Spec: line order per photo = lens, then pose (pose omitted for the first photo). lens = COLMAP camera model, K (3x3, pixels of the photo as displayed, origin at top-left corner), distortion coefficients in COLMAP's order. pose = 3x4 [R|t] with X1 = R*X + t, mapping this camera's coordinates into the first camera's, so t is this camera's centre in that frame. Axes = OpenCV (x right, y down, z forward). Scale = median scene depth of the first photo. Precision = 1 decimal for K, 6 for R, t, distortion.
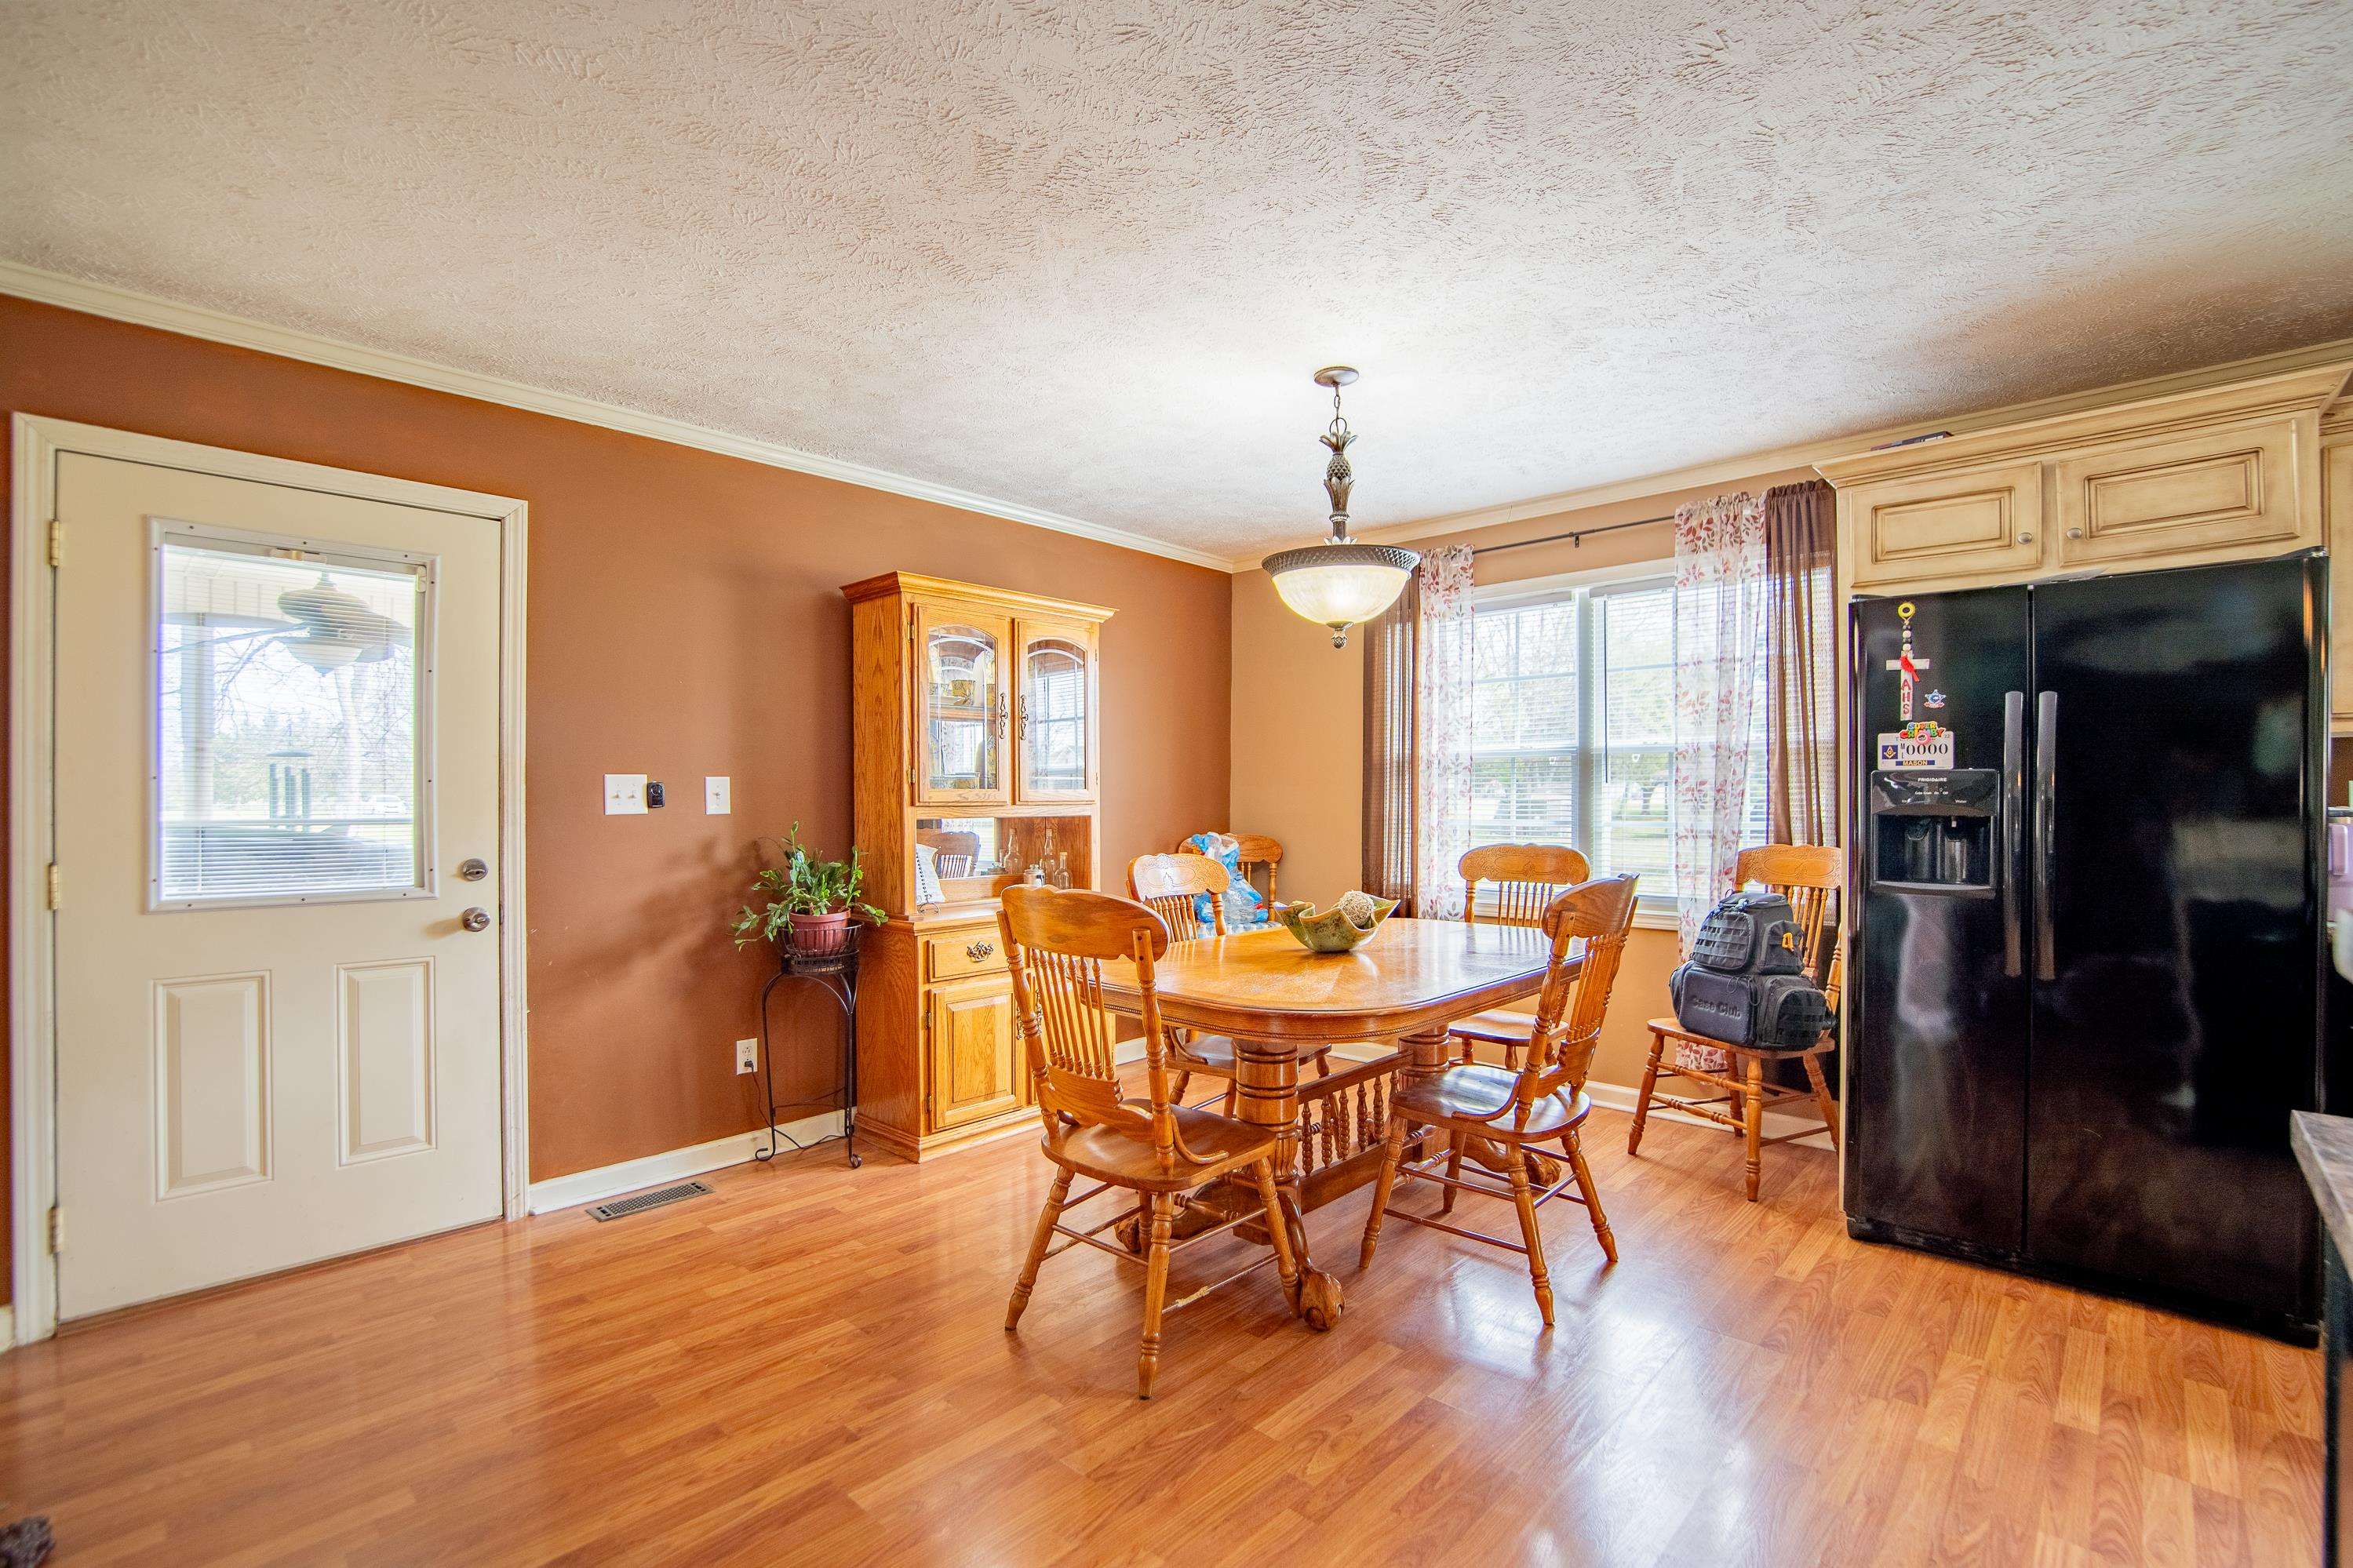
lens RADIAL K [[1019.0, 0, 1176.5], [0, 1019.0, 784.0], [0, 0, 1]] dist [-0.016170, 0.000431]
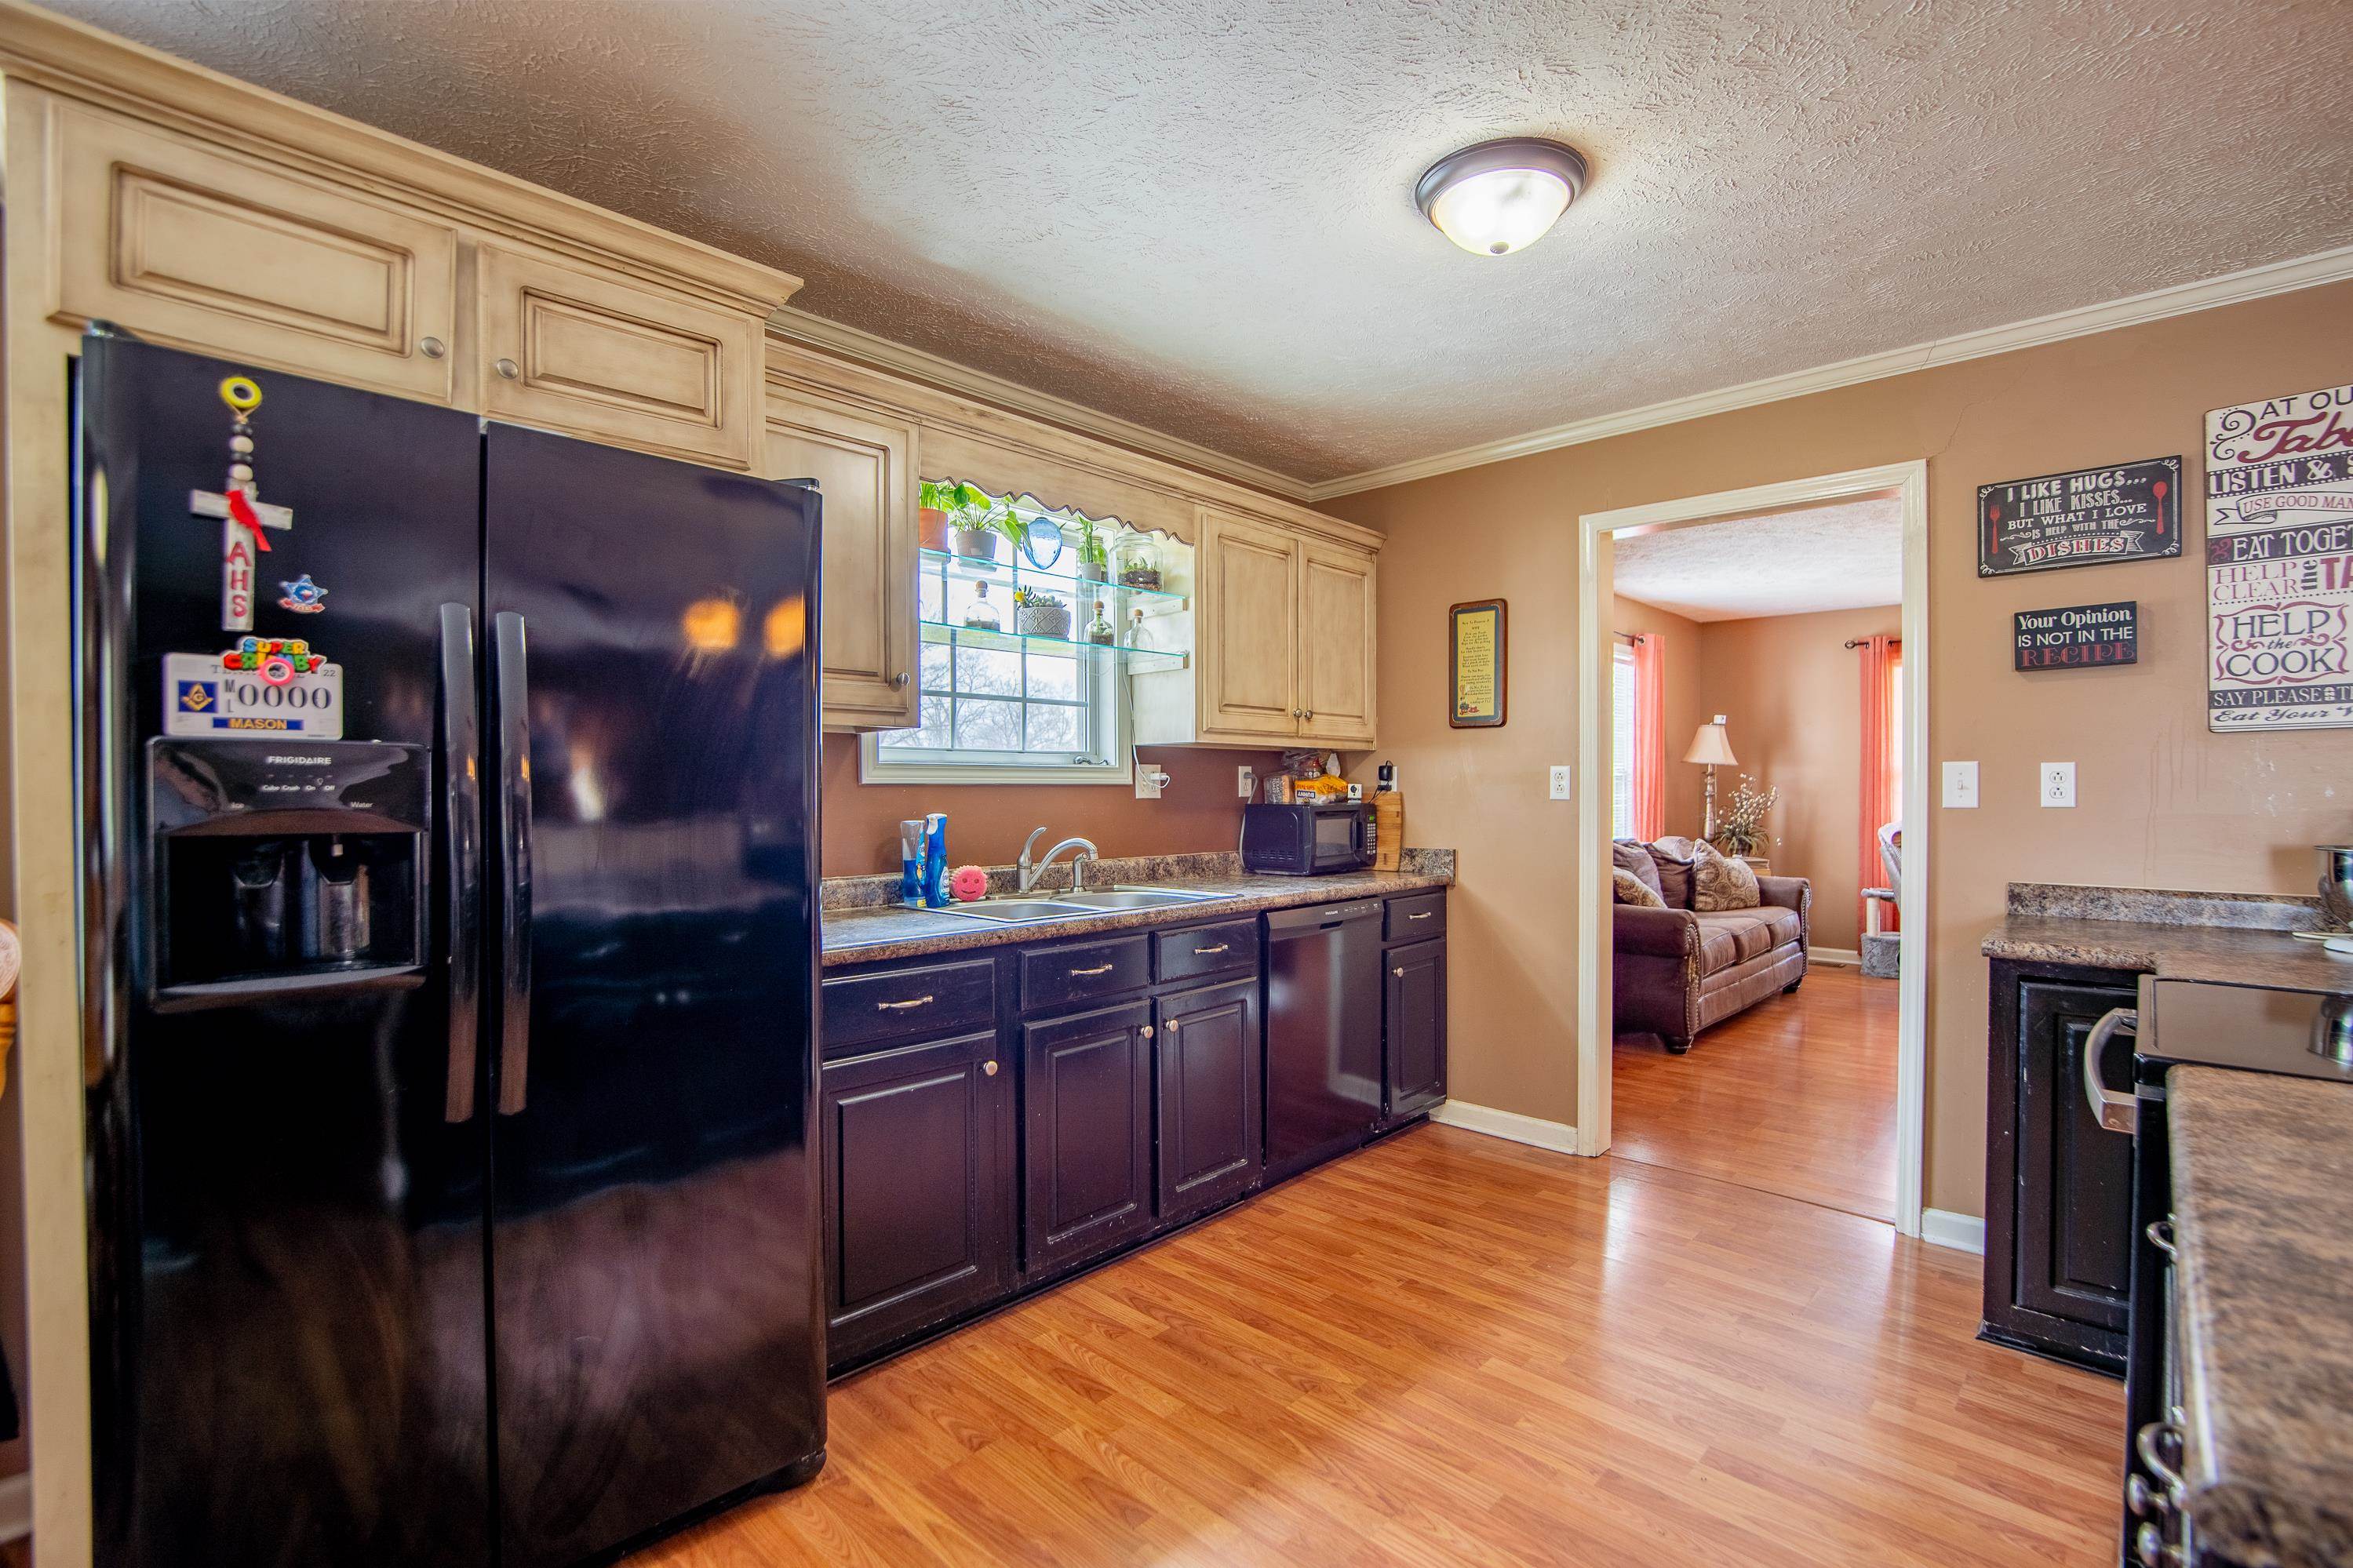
lens RADIAL K [[1019.0, 0, 1176.5], [0, 1019.0, 784.0], [0, 0, 1]] dist [-0.016170, 0.000431]
pose [[-0.006224, -0.000136, 0.999981, 0.262565], [-0.004625, 0.999989, 0.000107, 0.004995], [-0.999970, -0.004624, -0.006225, 0.577631]]
